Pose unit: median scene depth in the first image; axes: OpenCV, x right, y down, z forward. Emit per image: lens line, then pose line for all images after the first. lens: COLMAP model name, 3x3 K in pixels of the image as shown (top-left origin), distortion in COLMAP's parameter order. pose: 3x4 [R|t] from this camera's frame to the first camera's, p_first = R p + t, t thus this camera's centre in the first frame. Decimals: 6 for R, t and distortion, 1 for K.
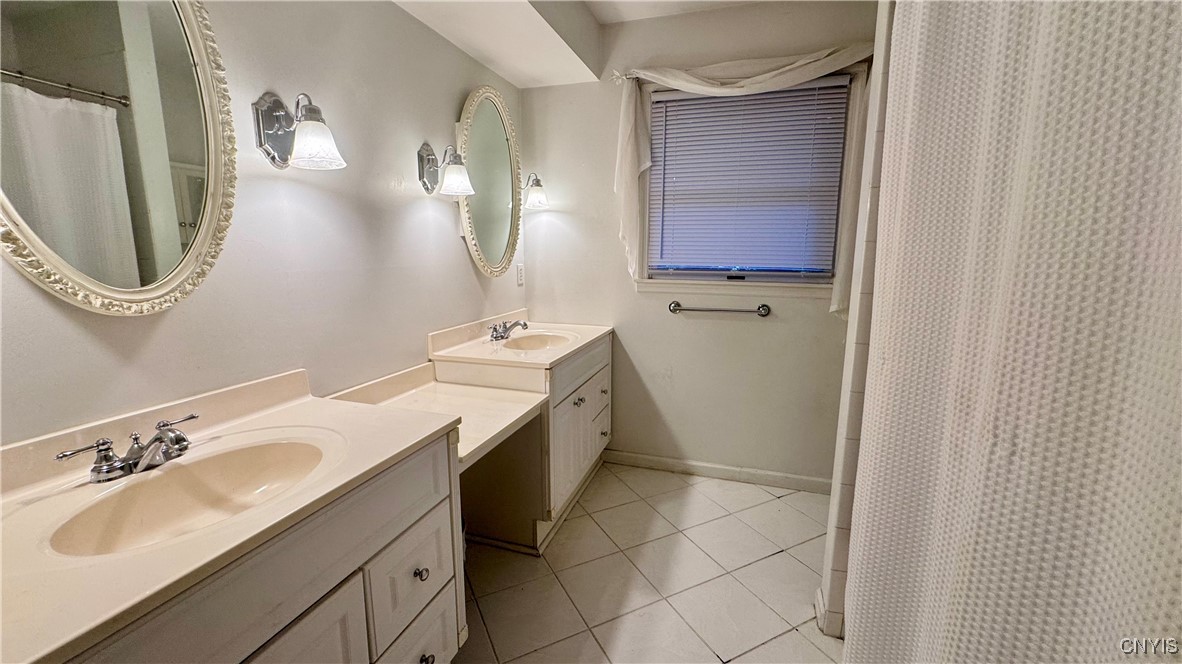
lens RADIAL K [[469.7, 0, 591.0], [0, 469.7, 332.0], [0, 0, 1]] dist [-0.003367, -0.000048]
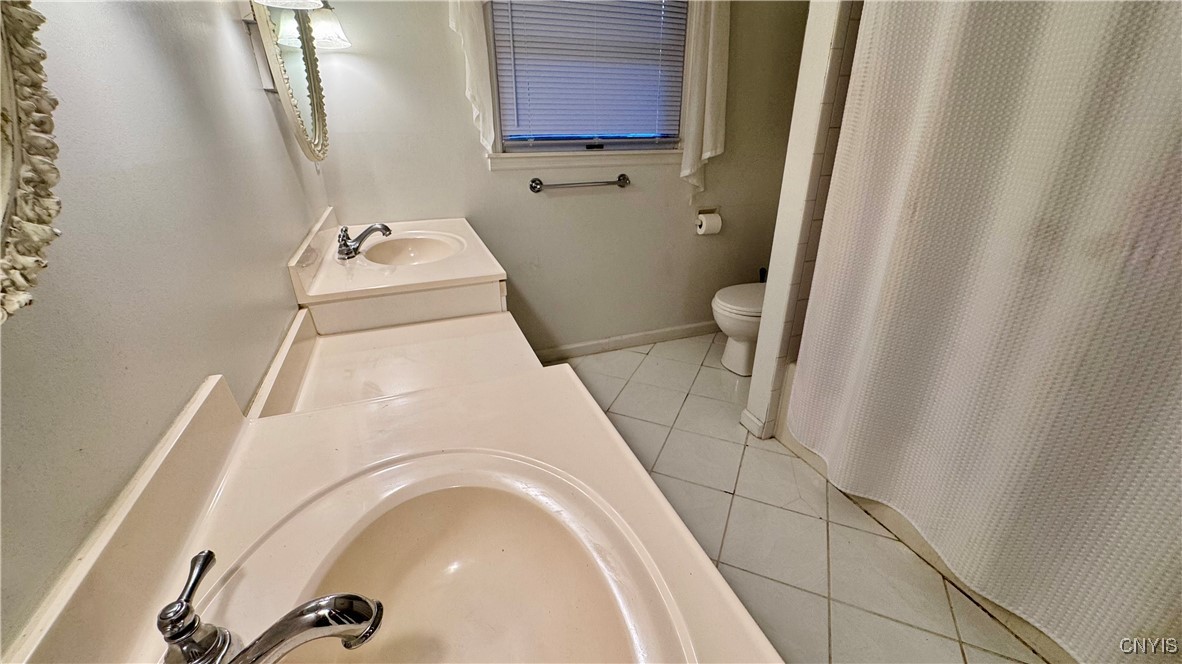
lens RADIAL K [[472.4, 0, 590.7], [0, 472.4, 331.4], [0, 0, 1]] dist [-0.002186, -0.000165]
pose [[0.775630, -0.263940, 0.573353, -0.389613], [0.113184, 0.951808, 0.285046, -0.040255], [-0.620957, -0.156196, 0.768125, 0.262384]]
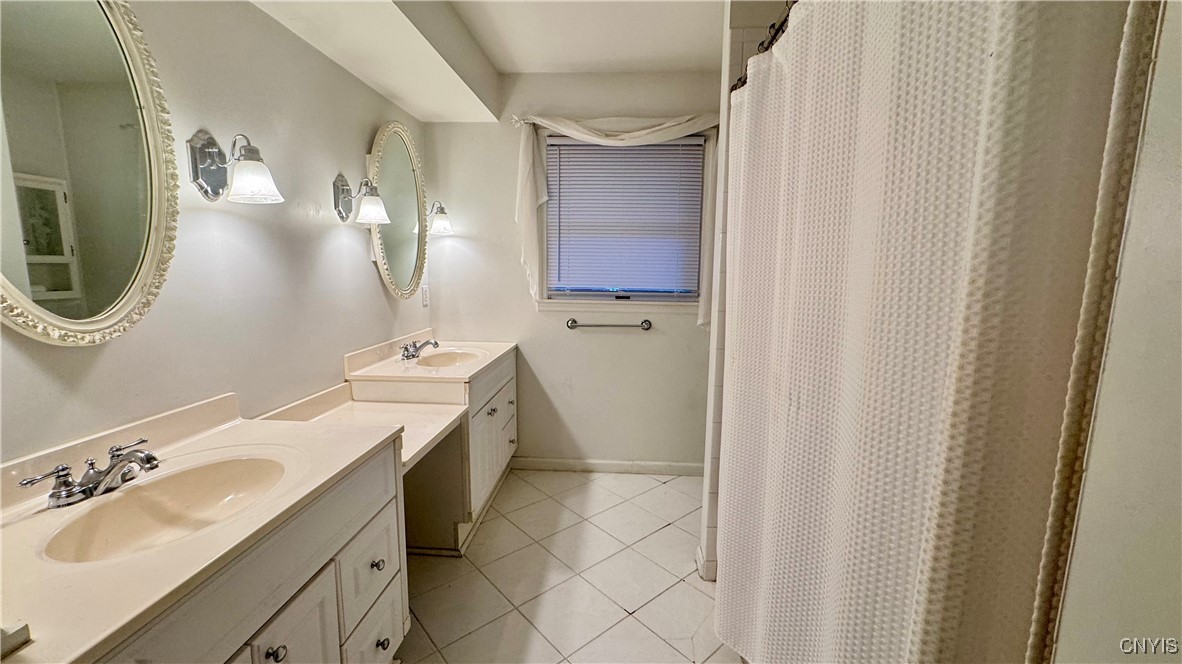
lens RADIAL K [[469.7, 0, 591.0], [0, 469.7, 332.0], [0, 0, 1]] dist [-0.003367, -0.000048]
pose [[0.969319, -0.026241, 0.244402, -0.065756], [0.034445, 0.998975, -0.029353, 0.001906], [-0.243381, 0.036871, 0.969230, -0.131426]]
